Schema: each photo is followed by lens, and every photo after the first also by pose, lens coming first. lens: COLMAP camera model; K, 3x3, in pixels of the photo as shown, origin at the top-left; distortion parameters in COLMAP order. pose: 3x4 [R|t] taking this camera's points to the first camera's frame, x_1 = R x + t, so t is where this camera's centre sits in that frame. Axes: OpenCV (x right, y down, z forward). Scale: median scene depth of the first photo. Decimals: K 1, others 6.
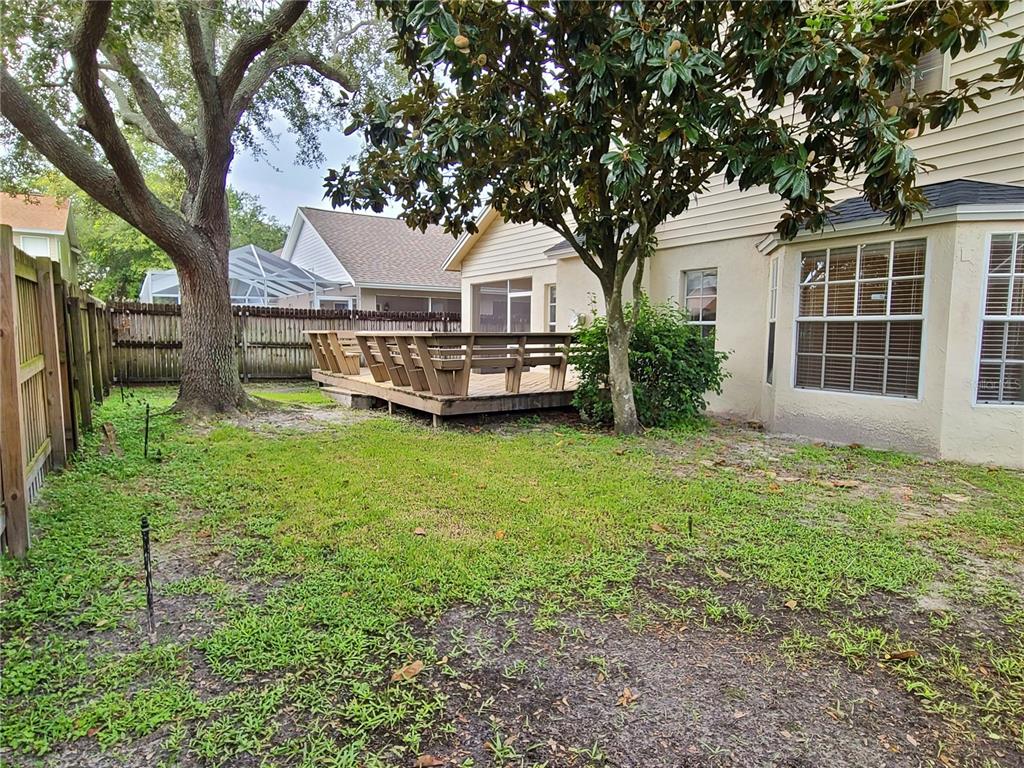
lens RADIAL K [[584.5, 0, 509.5], [0, 584.5, 387.0], [0, 0, 1]] dist [0.008465, -0.001748]
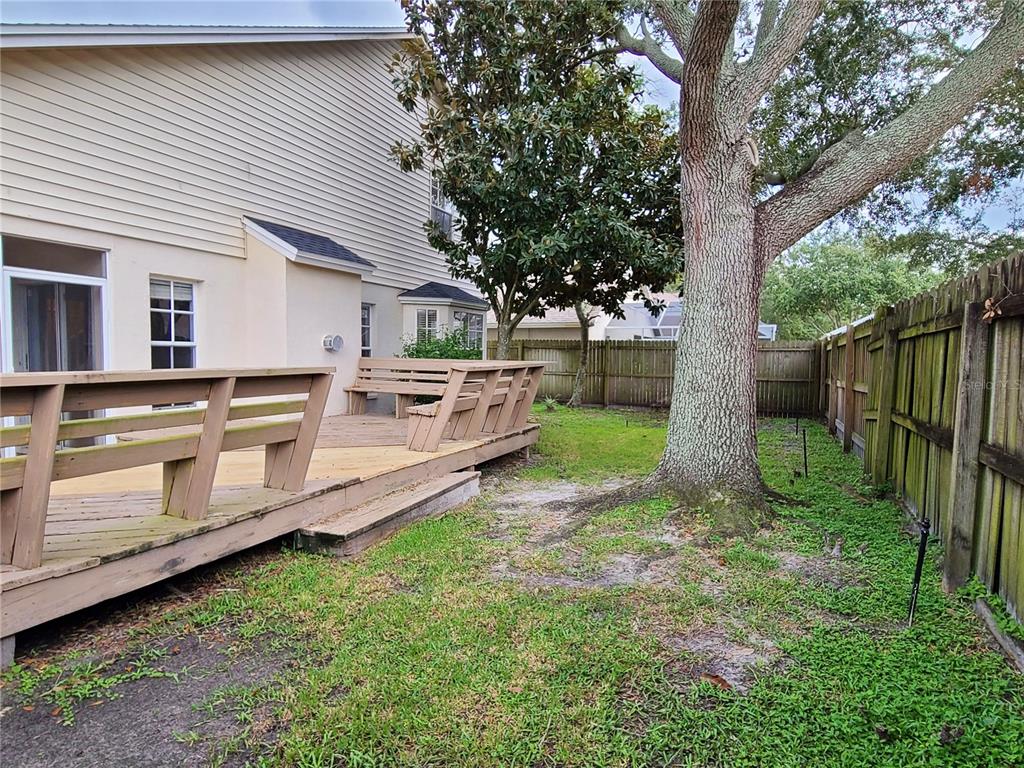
lens RADIAL K [[584.5, 0, 509.5], [0, 584.5, 387.0], [0, 0, 1]] dist [0.008465, -0.001748]
pose [[-0.544203, -0.059596, 0.836834, -0.748224], [0.065527, 0.991407, 0.113217, -0.152078], [-0.836391, 0.116448, -0.535621, 1.354184]]
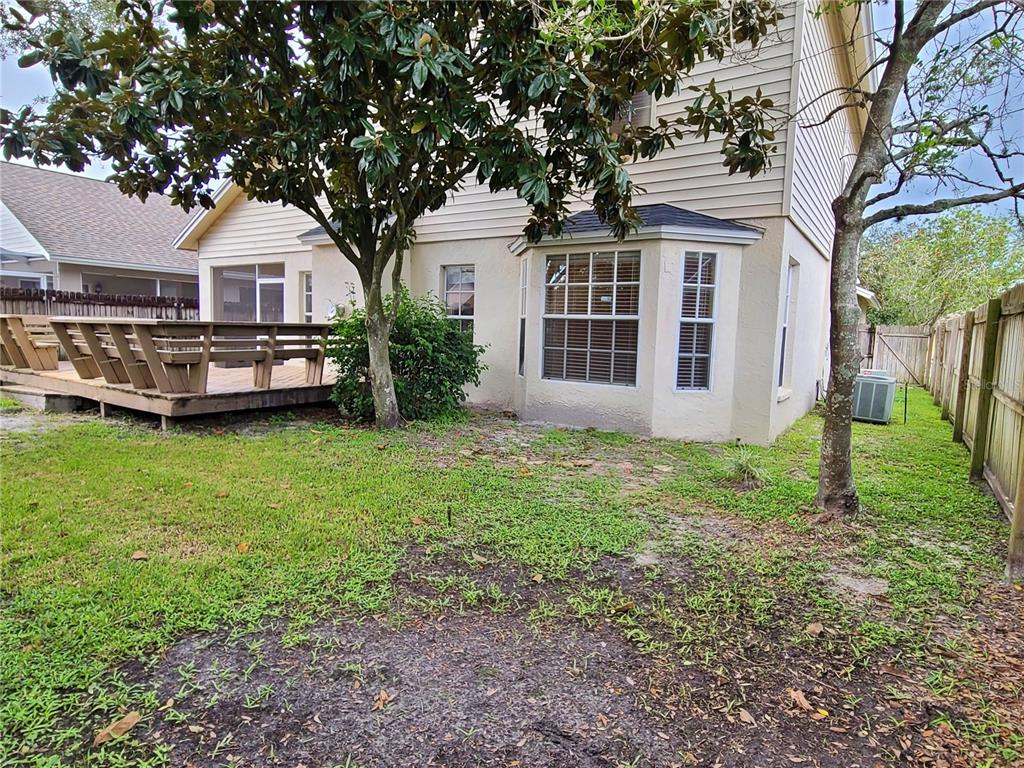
lens RADIAL K [[584.5, 0, 509.5], [0, 584.5, 387.0], [0, 0, 1]] dist [0.008465, -0.001748]
pose [[0.924621, -0.019144, 0.380406, 0.016726], [0.014391, 0.999779, 0.015335, -0.001219], [-0.380616, -0.008705, 0.924692, 0.011737]]
